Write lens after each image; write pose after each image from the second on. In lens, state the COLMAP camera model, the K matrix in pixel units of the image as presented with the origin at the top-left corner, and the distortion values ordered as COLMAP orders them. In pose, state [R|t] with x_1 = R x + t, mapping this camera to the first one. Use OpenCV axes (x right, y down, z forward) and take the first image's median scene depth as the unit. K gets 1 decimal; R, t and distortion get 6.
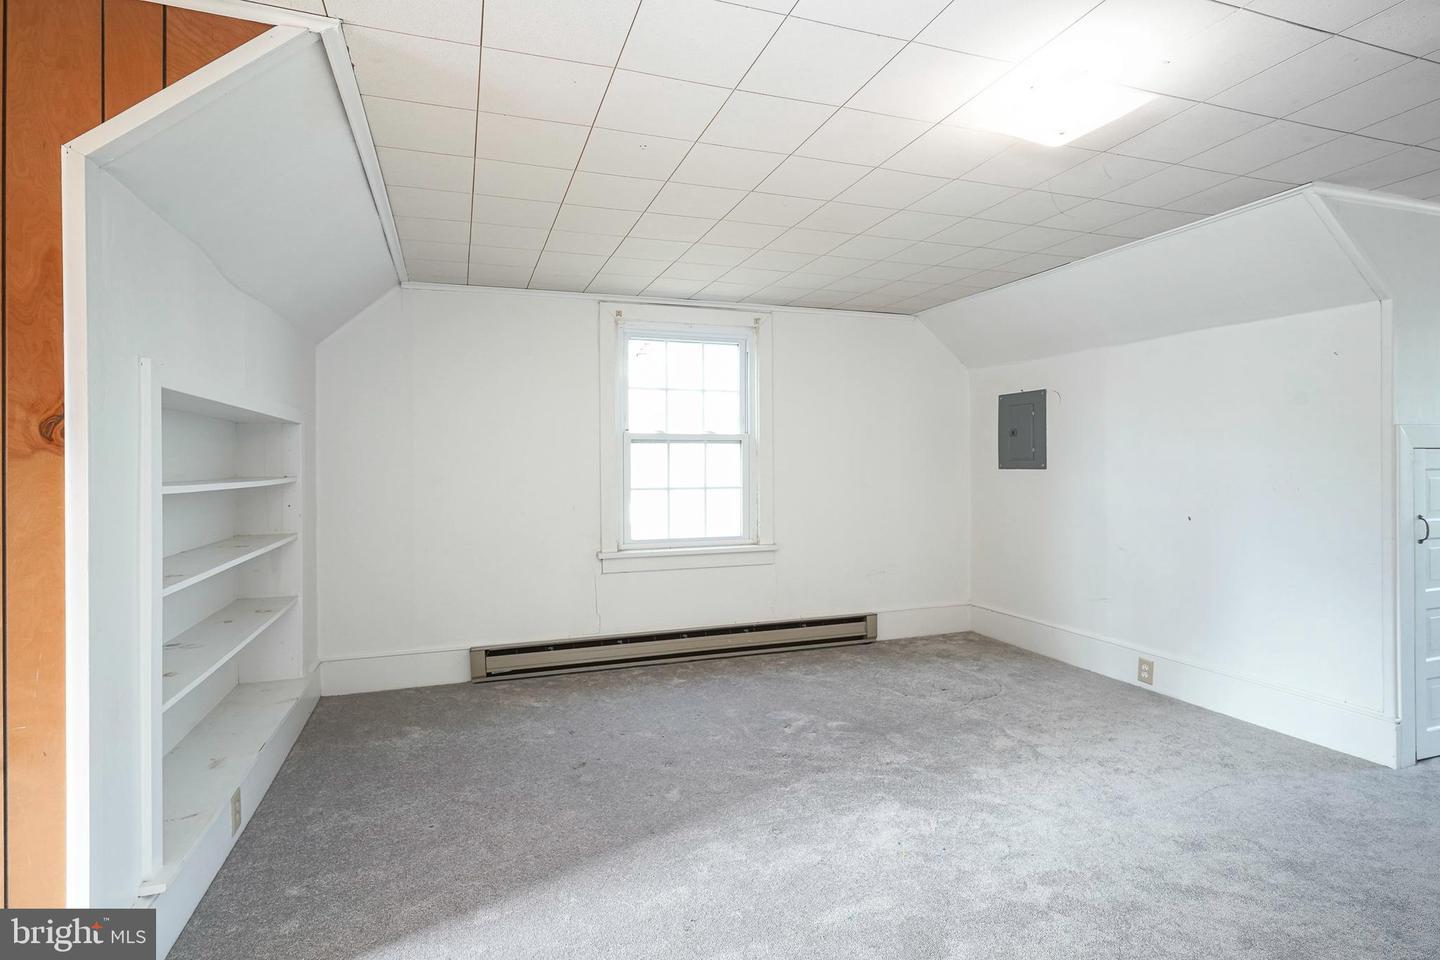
lens RADIAL K [[689.2, 0, 695.4], [0, 689.2, 466.9], [0, 0, 1]] dist [-0.004805, 0.000314]
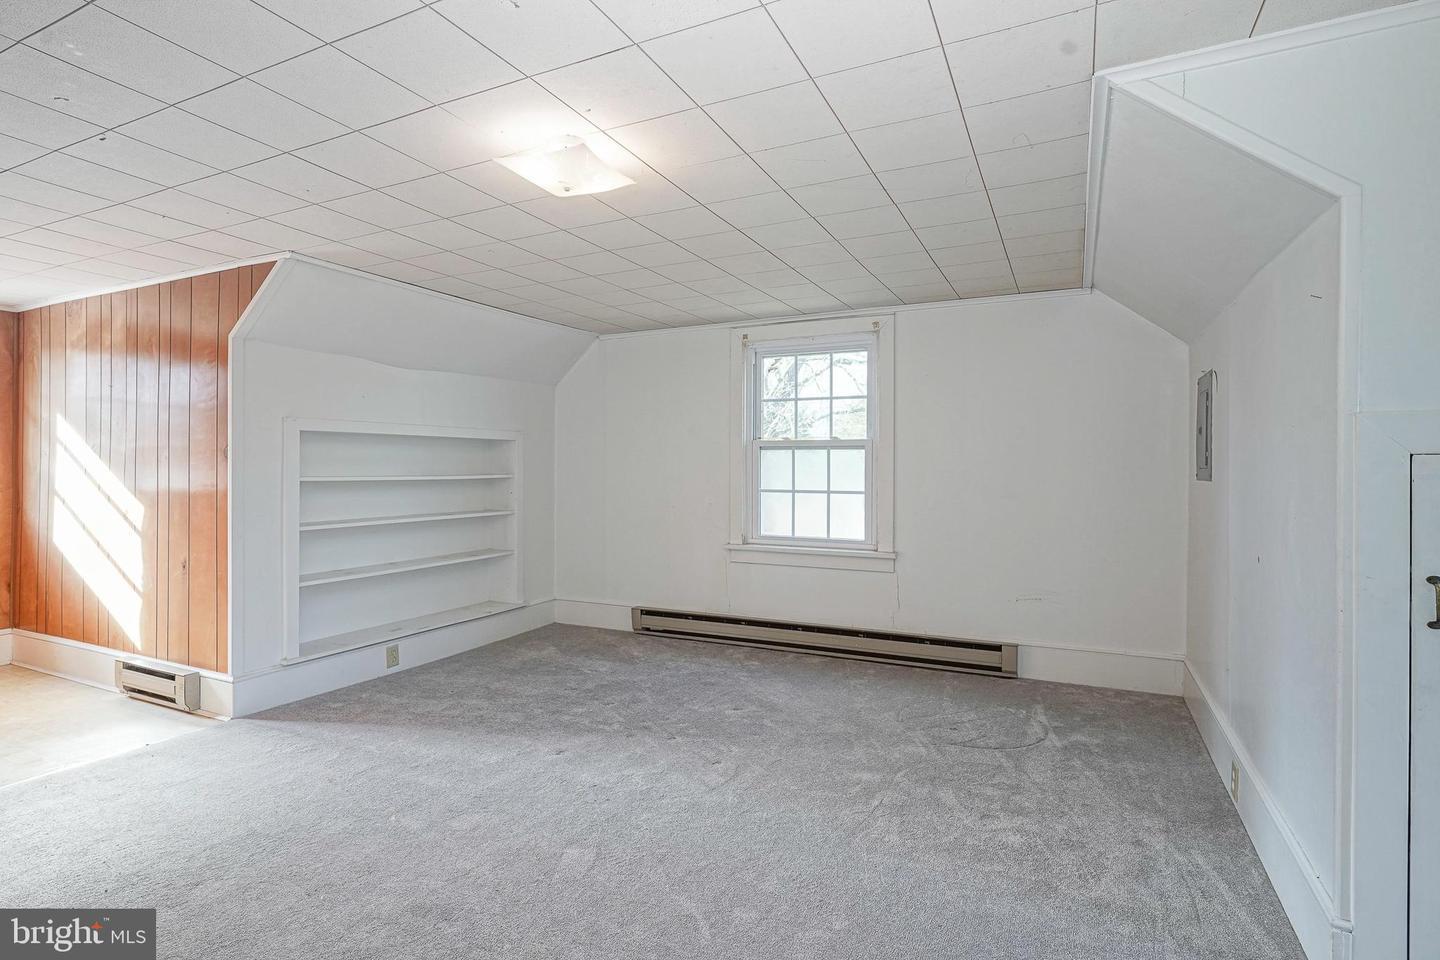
lens RADIAL K [[711.4, 0, 752.7], [0, 711.4, 470.7], [0, 0, 1]] dist [0.000699, 0.000274]
pose [[0.729594, 0.011879, -0.683778, 0.697905], [-0.009635, 0.999928, 0.007091, -0.008117], [0.683813, 0.001414, 0.729656, 0.142957]]
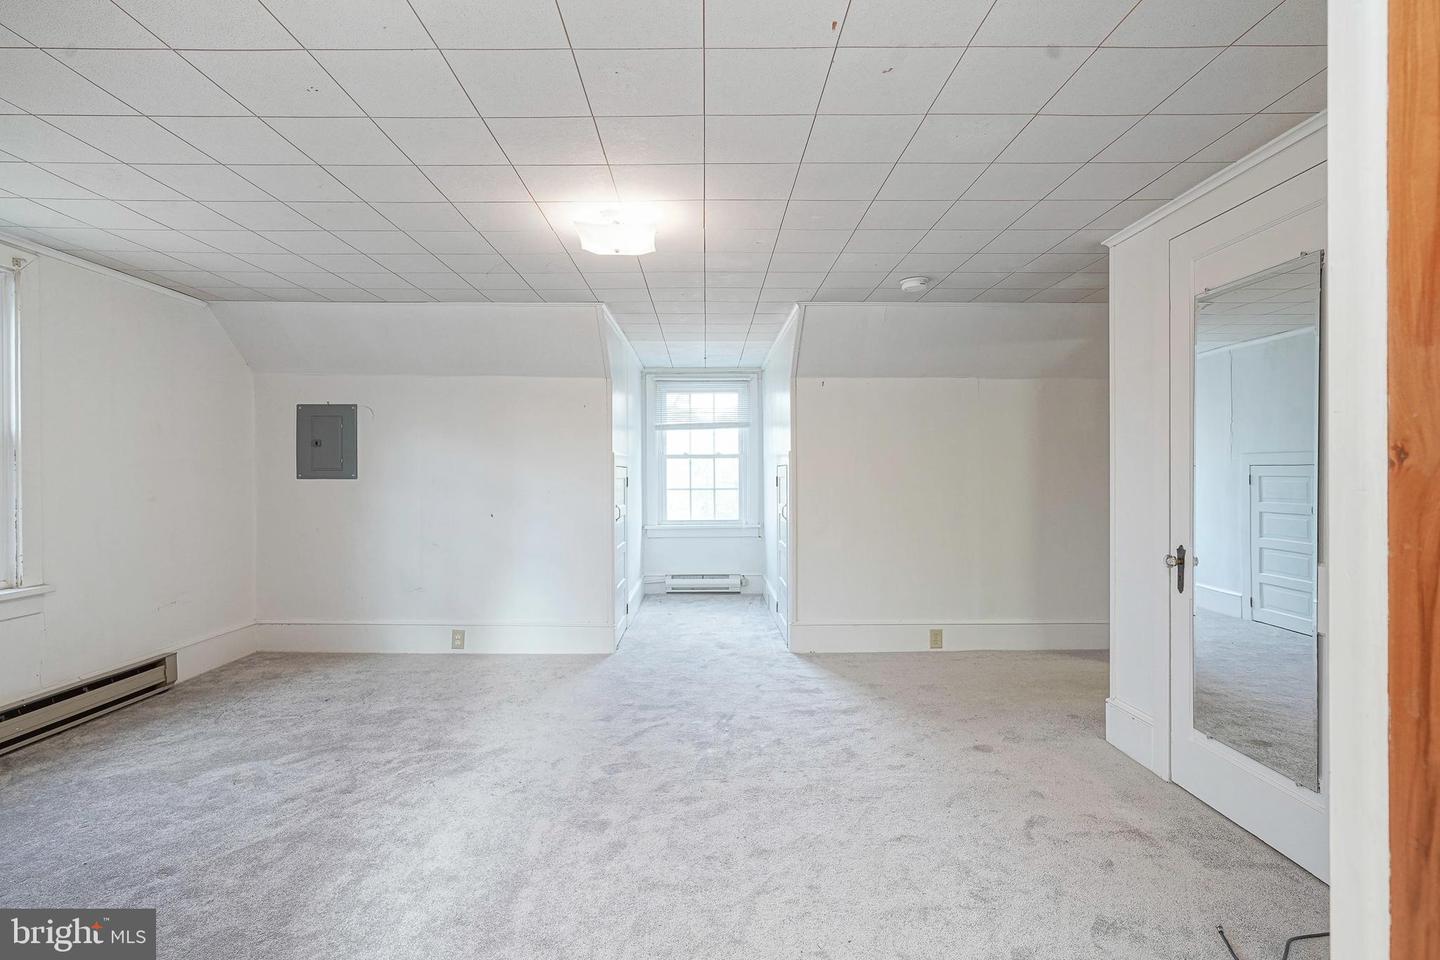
lens RADIAL K [[695.8, 0, 708.2], [0, 695.8, 478.8], [0, 0, 1]] dist [-0.000304, 0.001640]
pose [[0.335983, 0.002700, 0.941864, -0.351098], [-0.003870, 0.999991, -0.001486, 0.002773], [-0.941860, -0.003146, 0.335991, 0.125997]]
